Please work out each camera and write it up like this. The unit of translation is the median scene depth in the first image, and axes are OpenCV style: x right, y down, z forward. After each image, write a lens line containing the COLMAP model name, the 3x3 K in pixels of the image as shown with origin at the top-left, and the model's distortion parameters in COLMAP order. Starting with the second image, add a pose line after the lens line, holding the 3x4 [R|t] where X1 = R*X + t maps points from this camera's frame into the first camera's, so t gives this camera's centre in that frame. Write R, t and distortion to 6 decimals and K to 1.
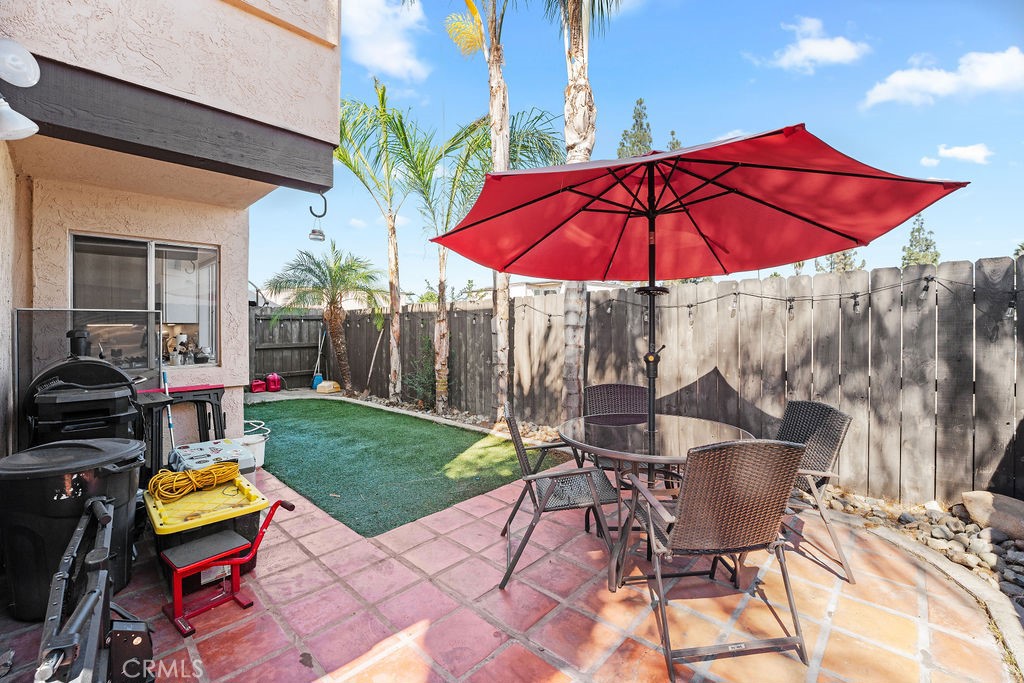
lens RADIAL K [[431.1, 0, 516.6], [0, 431.1, 333.0], [0, 0, 1]] dist [-0.022643, 0.001372]
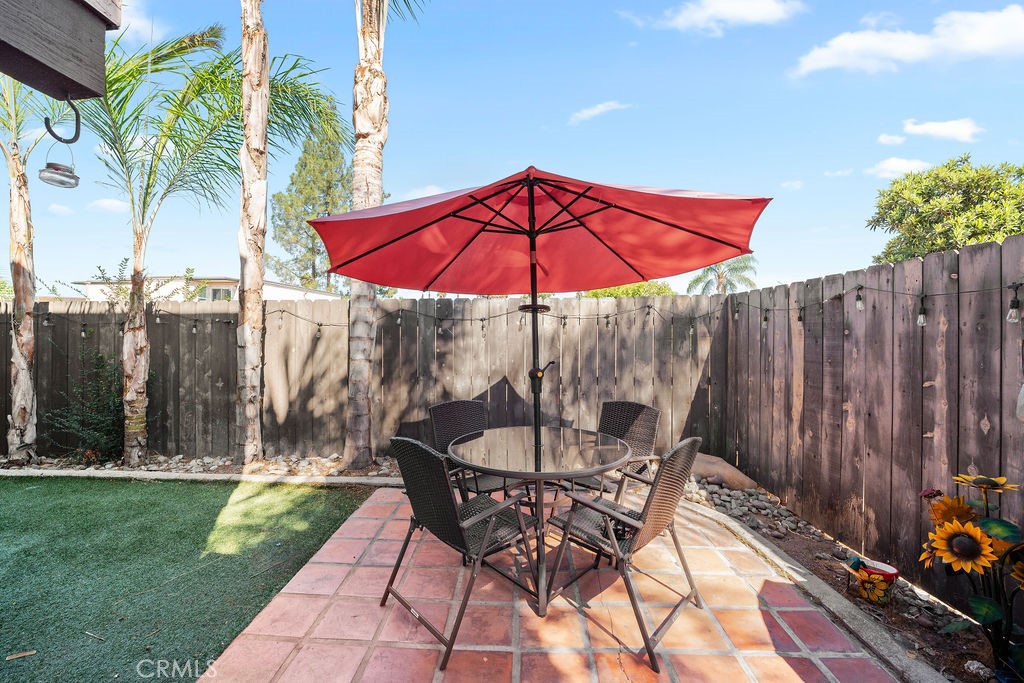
lens RADIAL K [[431.1, 0, 517.4], [0, 431.1, 334.3], [0, 0, 1]] dist [-0.022643, 0.001372]
pose [[0.756632, 0.006959, 0.653804, -0.174347], [0.002078, 0.999913, -0.013047, -0.010014], [-0.653837, 0.011230, 0.756552, 0.110573]]
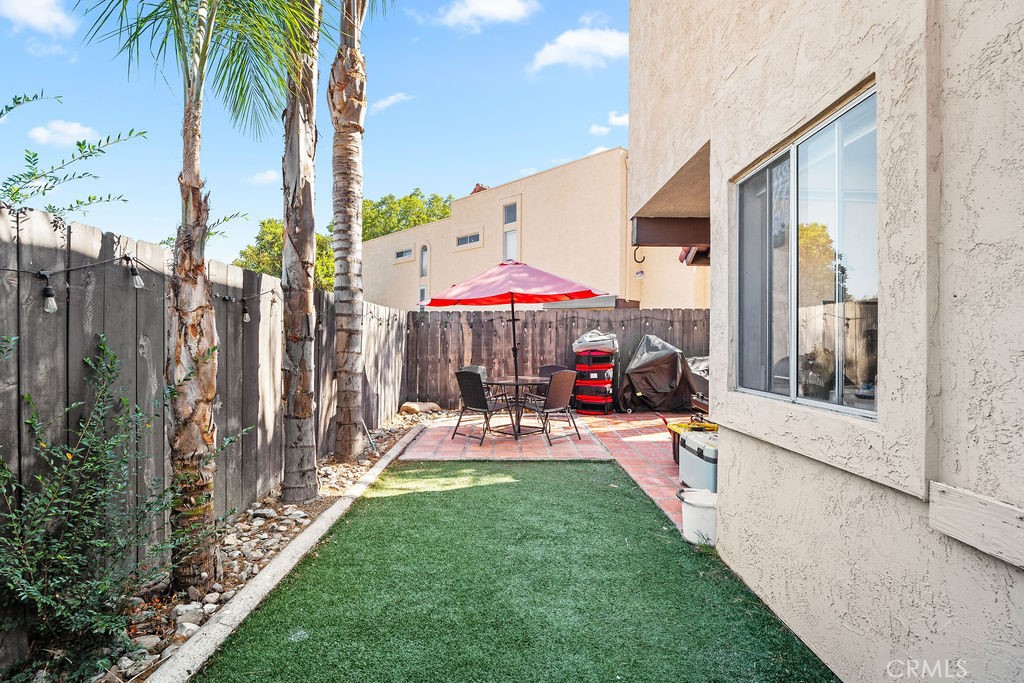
lens RADIAL K [[467.7, 0, 512.0], [0, 467.7, 342.6], [0, 0, 1]] dist [-0.009865, 0.001129]
pose [[-0.684571, 0.002142, 0.728943, -0.686750], [0.010535, 0.999920, 0.006955, 0.002169], [-0.728870, 0.012441, -0.684539, 1.237098]]
